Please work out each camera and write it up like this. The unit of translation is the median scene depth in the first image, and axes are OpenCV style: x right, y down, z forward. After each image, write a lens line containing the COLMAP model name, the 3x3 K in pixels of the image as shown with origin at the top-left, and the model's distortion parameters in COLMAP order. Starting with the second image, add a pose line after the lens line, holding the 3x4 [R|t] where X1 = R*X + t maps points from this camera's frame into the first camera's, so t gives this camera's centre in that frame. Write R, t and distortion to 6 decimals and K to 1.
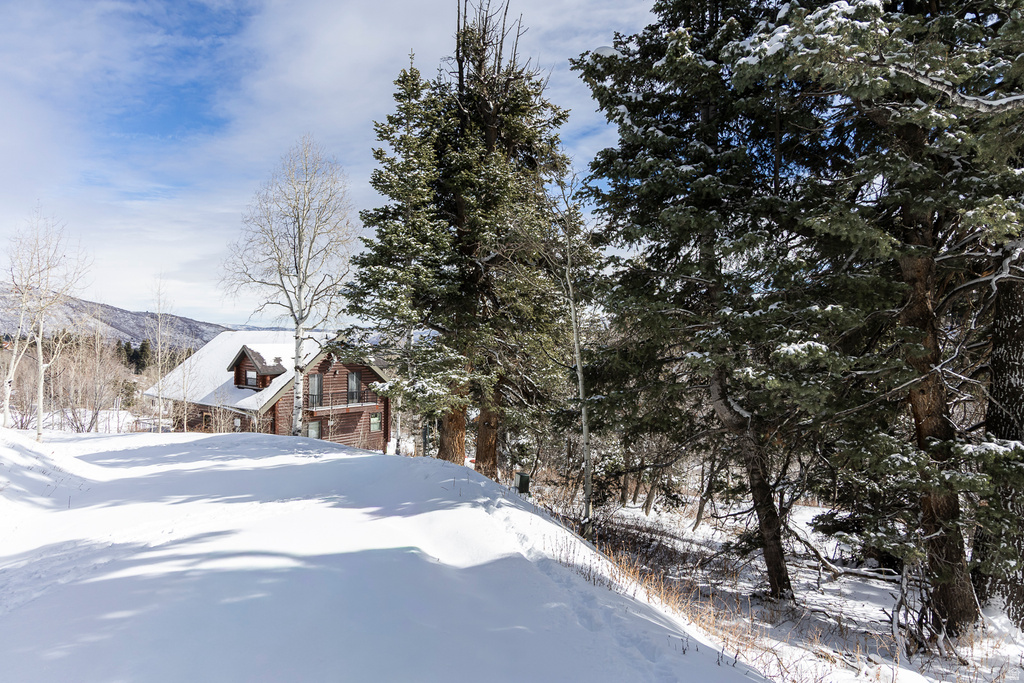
lens RADIAL K [[679.9, 0, 514.8], [0, 679.9, 341.6], [0, 0, 1]] dist [0.000370, 0.001848]
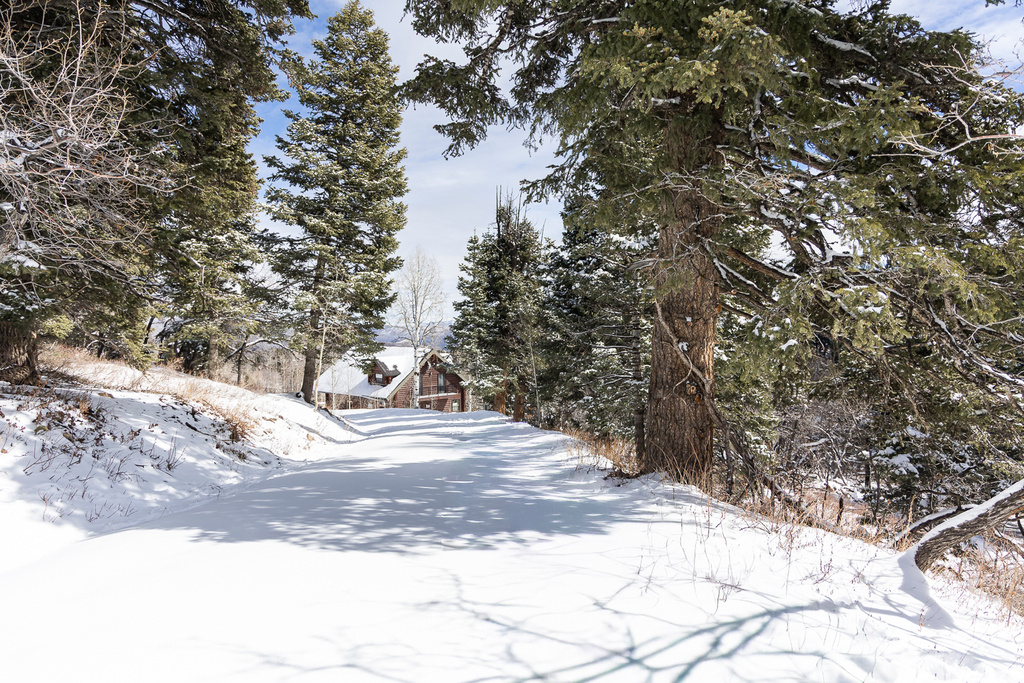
lens RADIAL K [[679.9, 0, 514.8], [0, 679.9, 341.6], [0, 0, 1]] dist [0.000370, 0.001848]
pose [[0.994972, -0.019954, -0.098144, 0.229213], [0.021039, 0.999728, 0.010035, -0.108648], [0.097918, -0.012049, 0.995122, -1.454800]]
